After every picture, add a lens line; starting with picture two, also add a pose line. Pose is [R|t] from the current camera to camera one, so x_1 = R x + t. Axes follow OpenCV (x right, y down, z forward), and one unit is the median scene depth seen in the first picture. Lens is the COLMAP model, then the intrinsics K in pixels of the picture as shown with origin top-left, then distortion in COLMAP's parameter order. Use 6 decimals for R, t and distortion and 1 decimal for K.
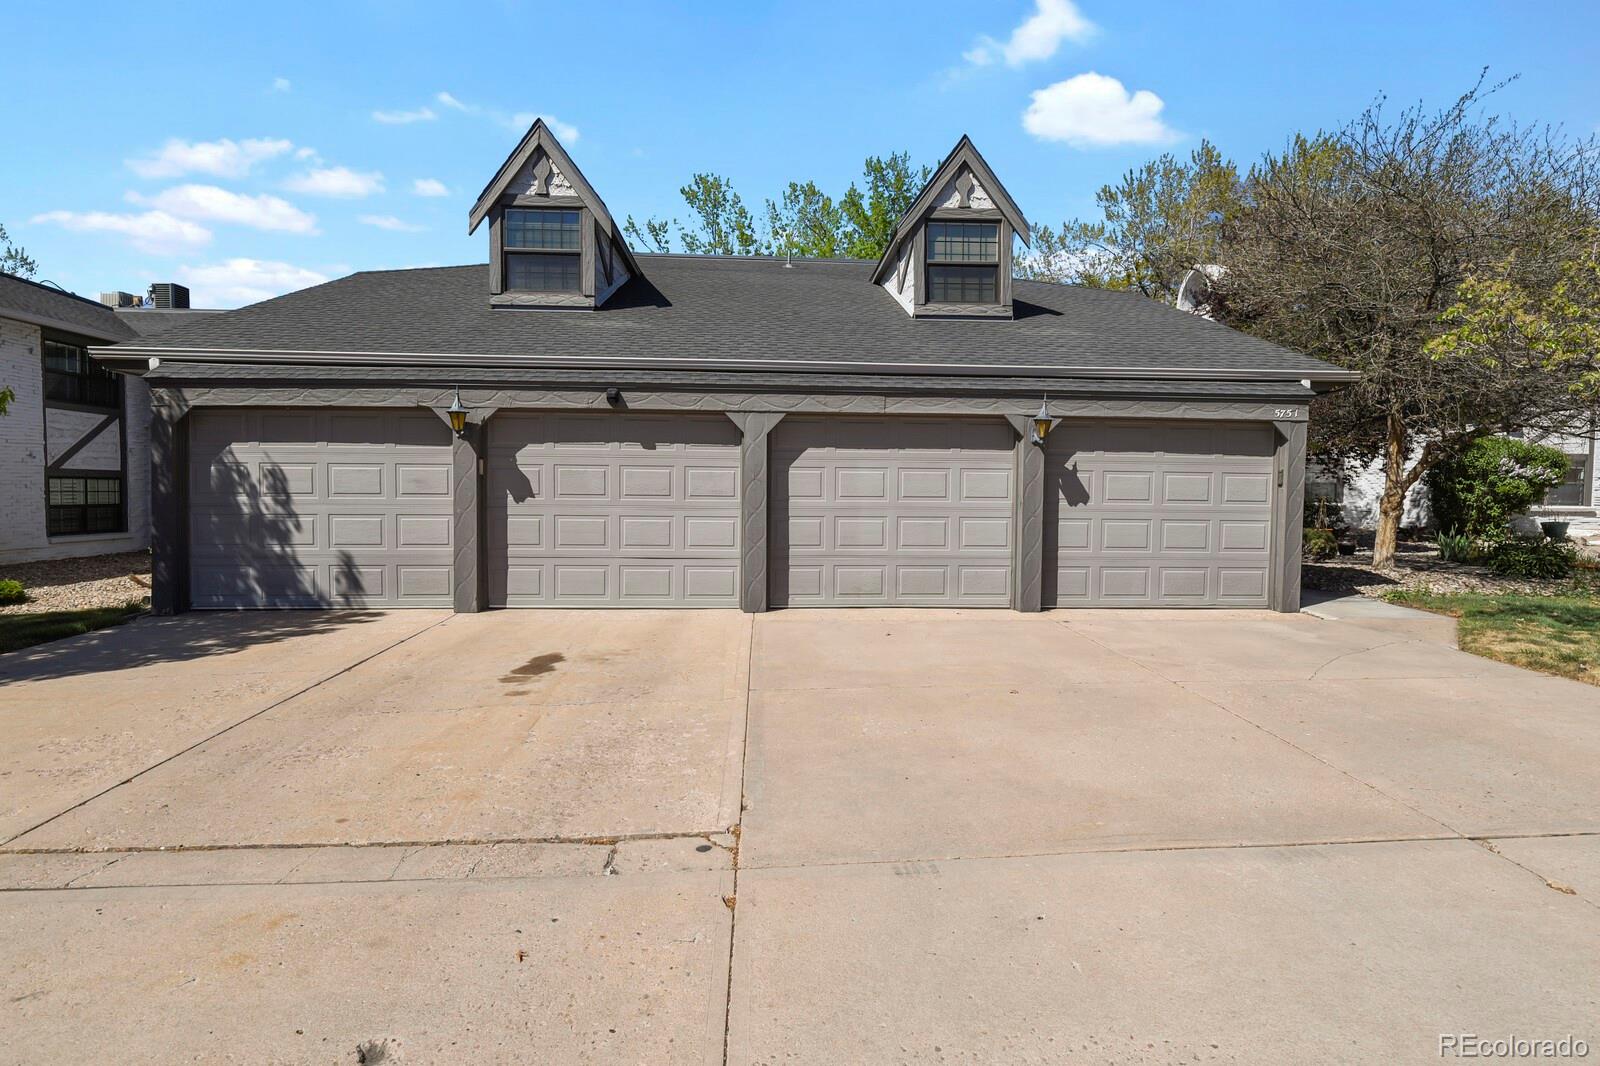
lens RADIAL K [[782.0, 0, 809.9], [0, 782.0, 529.8], [0, 0, 1]] dist [-0.001153, -0.006849]
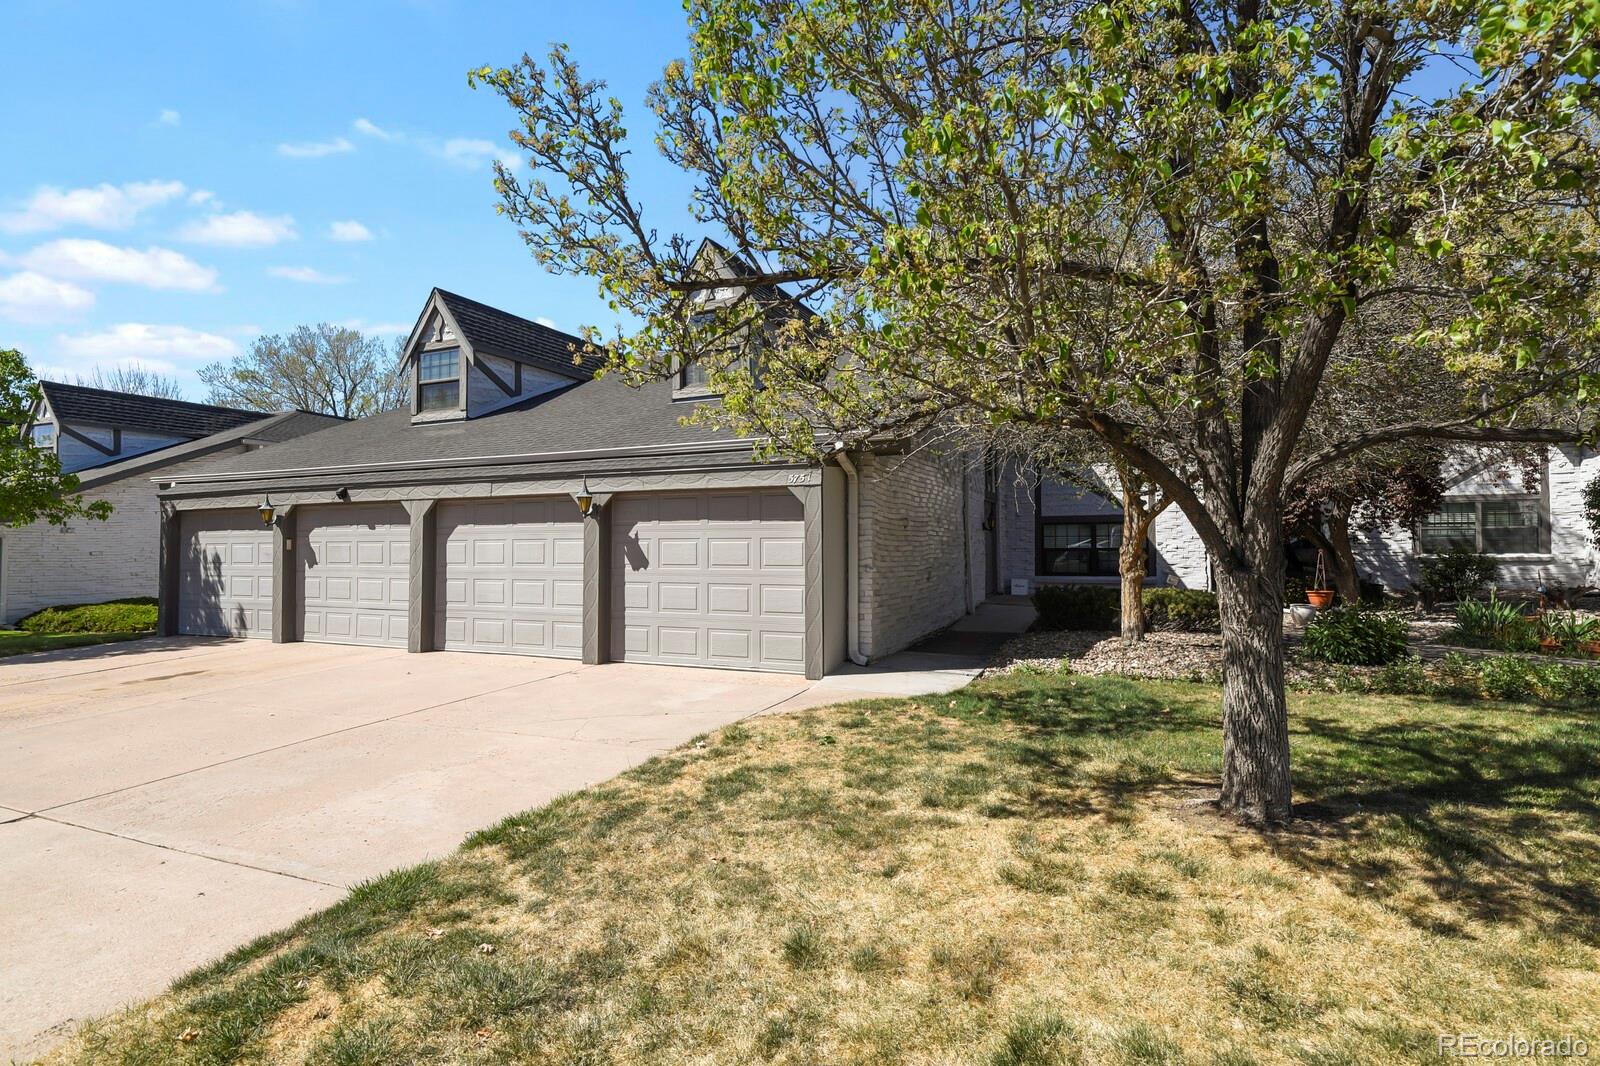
lens RADIAL K [[815.0, 0, 797.4], [0, 815.0, 543.9], [0, 0, 1]] dist [0.000552, 0.000032]
pose [[0.891380, -0.016900, -0.452941, 1.079056], [-0.015244, 0.997622, -0.067221, 0.006244], [0.452999, 0.066824, 0.889003, 0.069694]]
